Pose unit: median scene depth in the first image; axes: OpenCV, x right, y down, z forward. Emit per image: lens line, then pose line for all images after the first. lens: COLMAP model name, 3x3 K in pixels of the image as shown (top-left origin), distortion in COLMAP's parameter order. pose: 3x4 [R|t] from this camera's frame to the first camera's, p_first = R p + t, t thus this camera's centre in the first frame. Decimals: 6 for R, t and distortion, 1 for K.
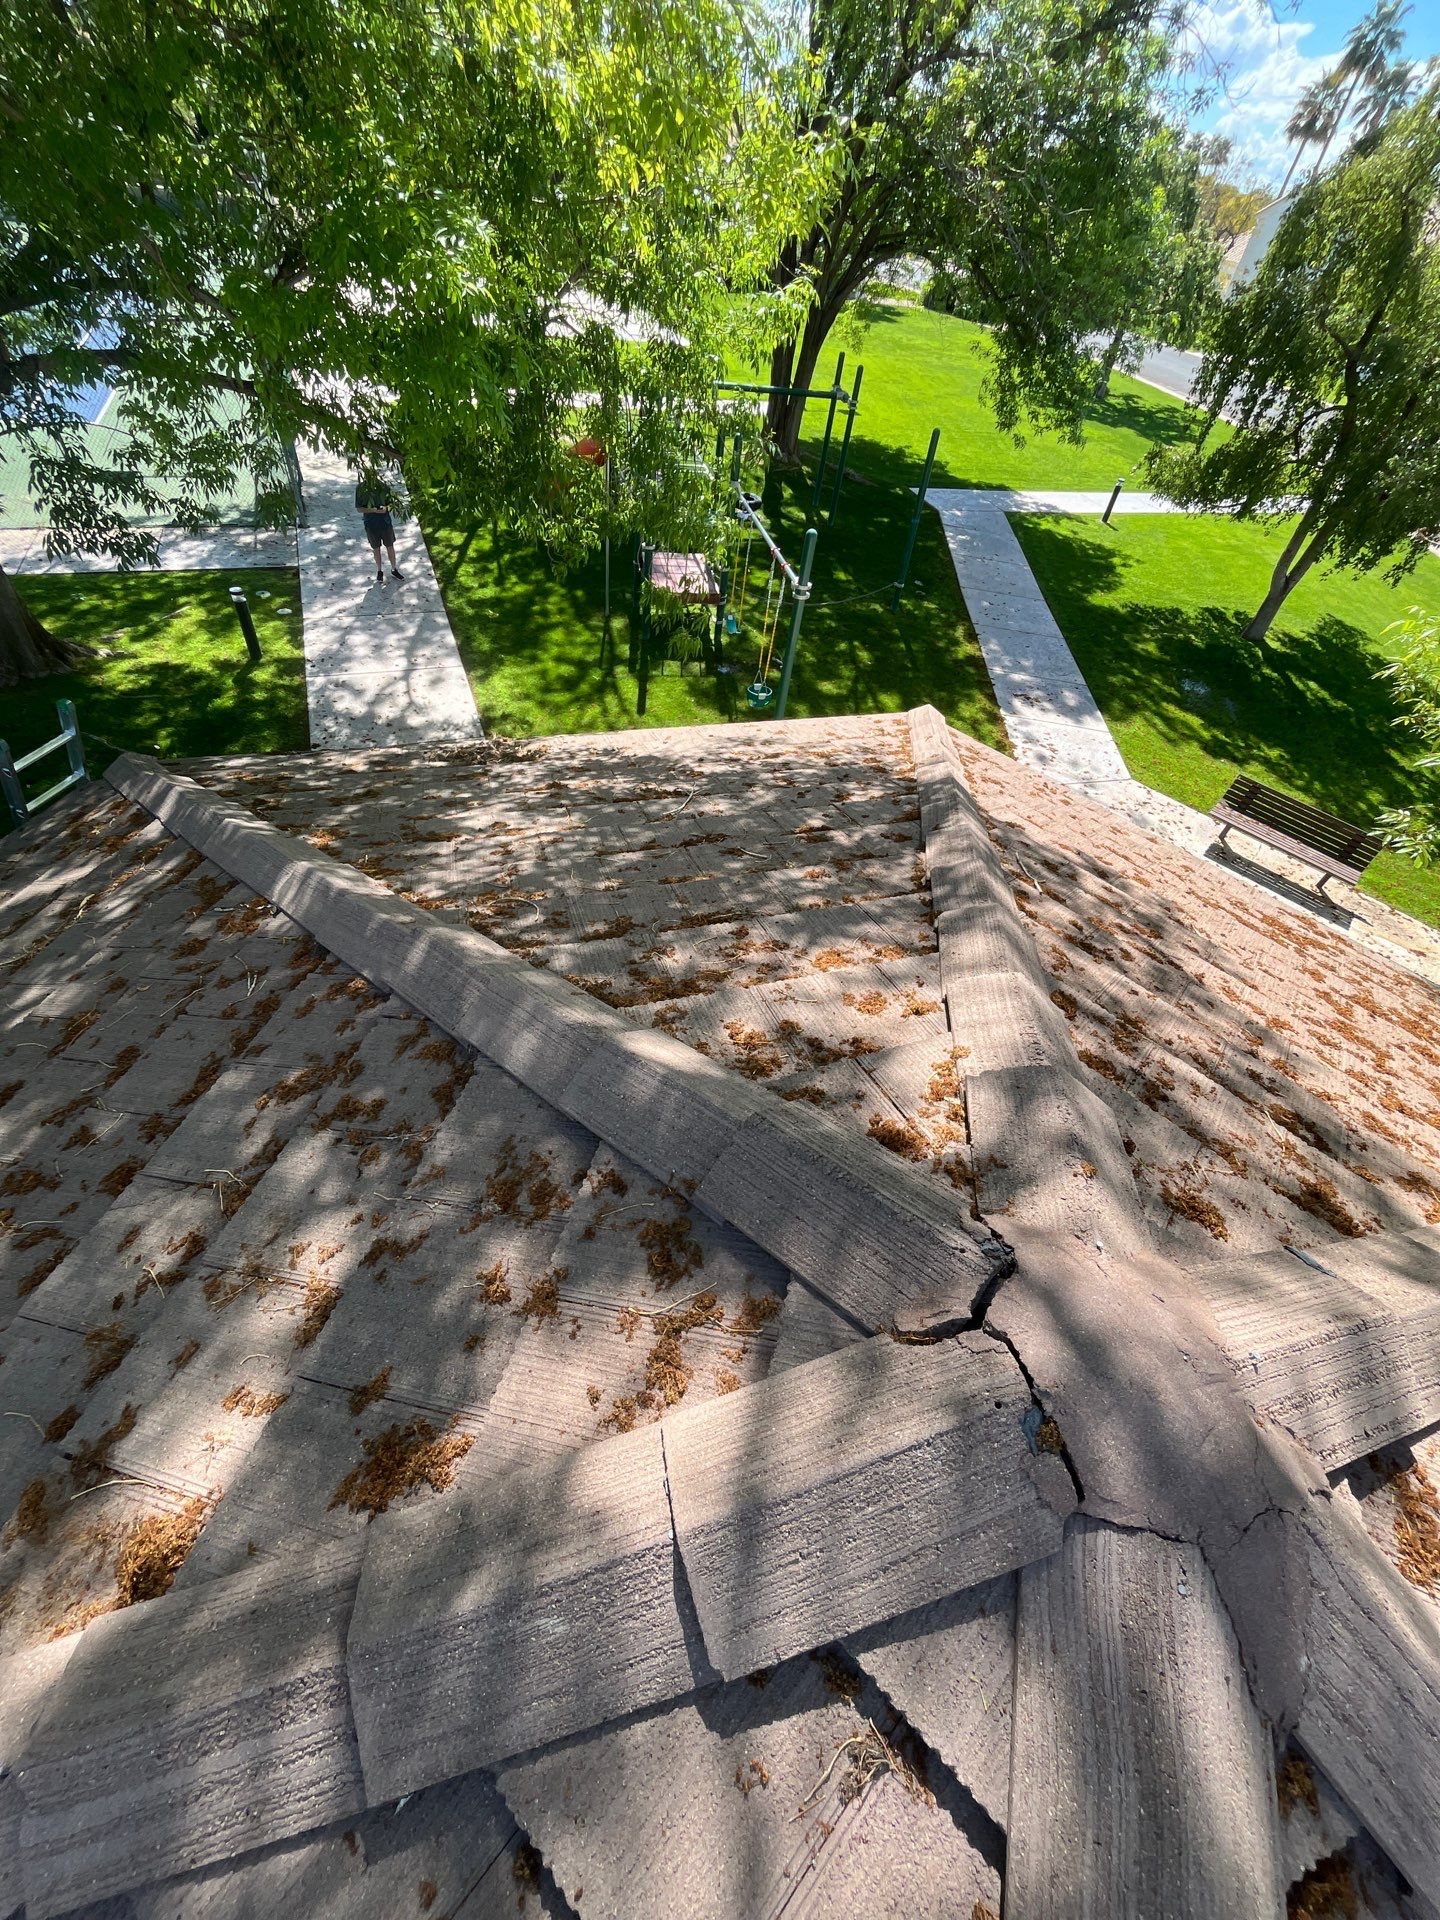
lens RADIAL K [[784.5, 0, 720.0], [0, 784.5, 960.0], [0, 0, 1]] dist [-0.001502, 0.001095]
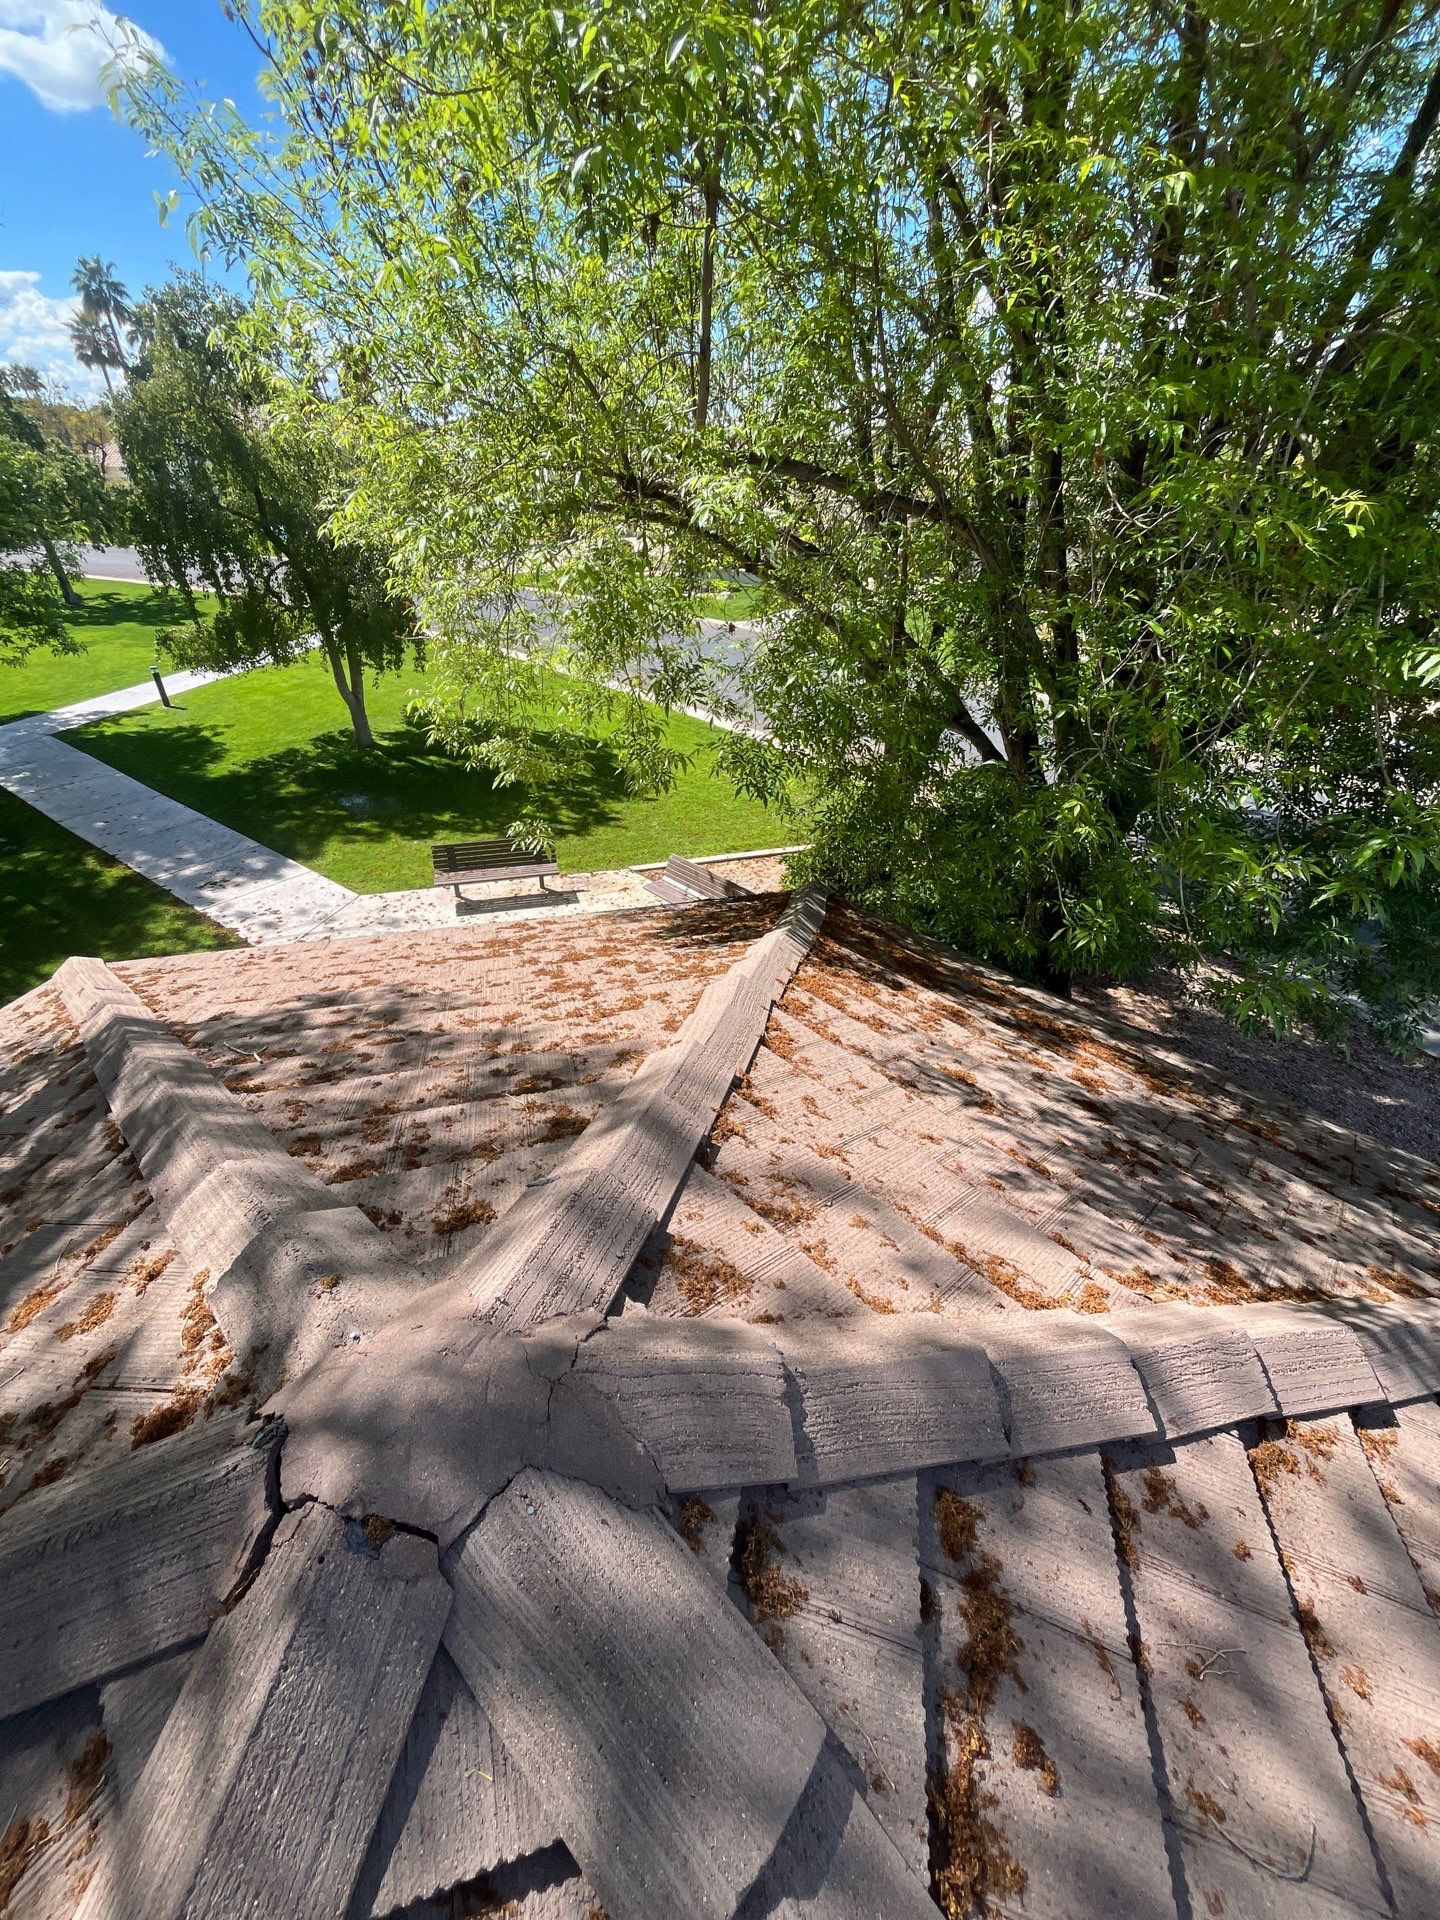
lens RADIAL K [[784.5, 0, 720.0], [0, 784.5, 960.0], [0, 0, 1]] dist [-0.001502, 0.001095]
pose [[0.502698, -0.548915, 0.667823, 0.090447], [0.647509, 0.750920, 0.129810, 0.049545], [-0.572737, 0.367166, 0.732913, -0.070897]]
